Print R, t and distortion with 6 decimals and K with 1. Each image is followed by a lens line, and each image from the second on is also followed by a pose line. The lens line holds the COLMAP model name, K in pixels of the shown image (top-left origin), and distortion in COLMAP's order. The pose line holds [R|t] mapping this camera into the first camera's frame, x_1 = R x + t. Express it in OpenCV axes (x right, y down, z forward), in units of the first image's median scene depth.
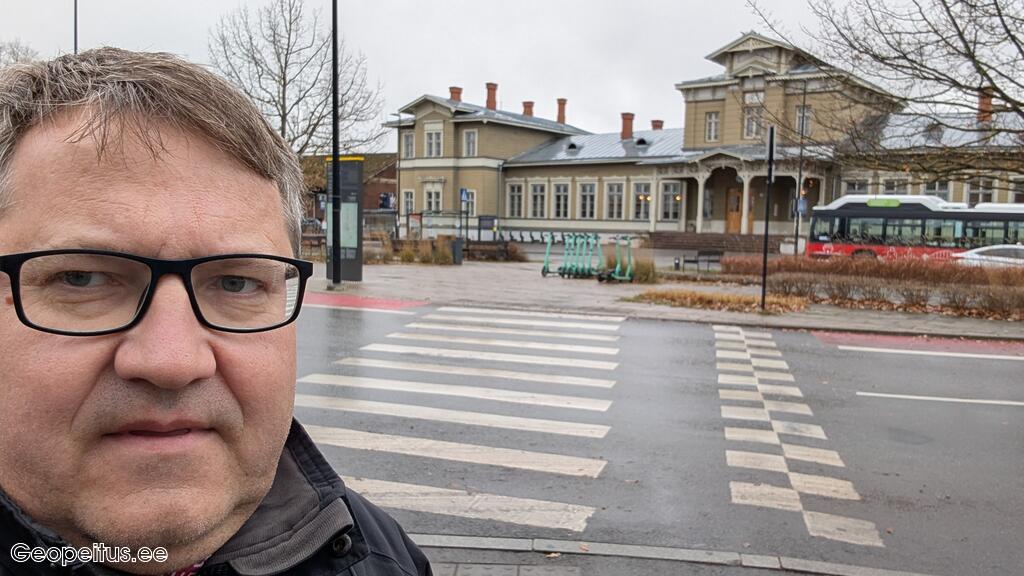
lens RADIAL K [[933.8, 0, 512.0], [0, 933.8, 288.0], [0, 0, 1]] dist [0.005660, 0.001012]
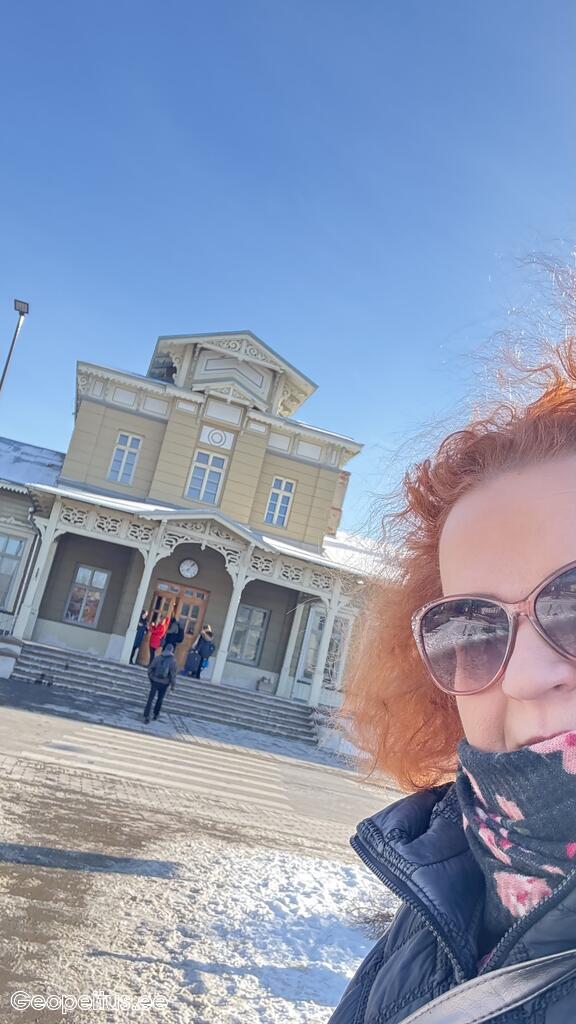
lens RADIAL K [[878.7, 0, 288.0], [0, 878.7, 512.0], [0, 0, 1]] dist [0.004341, 0.000912]
pose [[0.629857, 0.271303, 0.727787, -0.093430], [-0.163766, 0.962335, -0.217008, -0.045789], [-0.759250, 0.017497, 0.650564, 0.591168]]
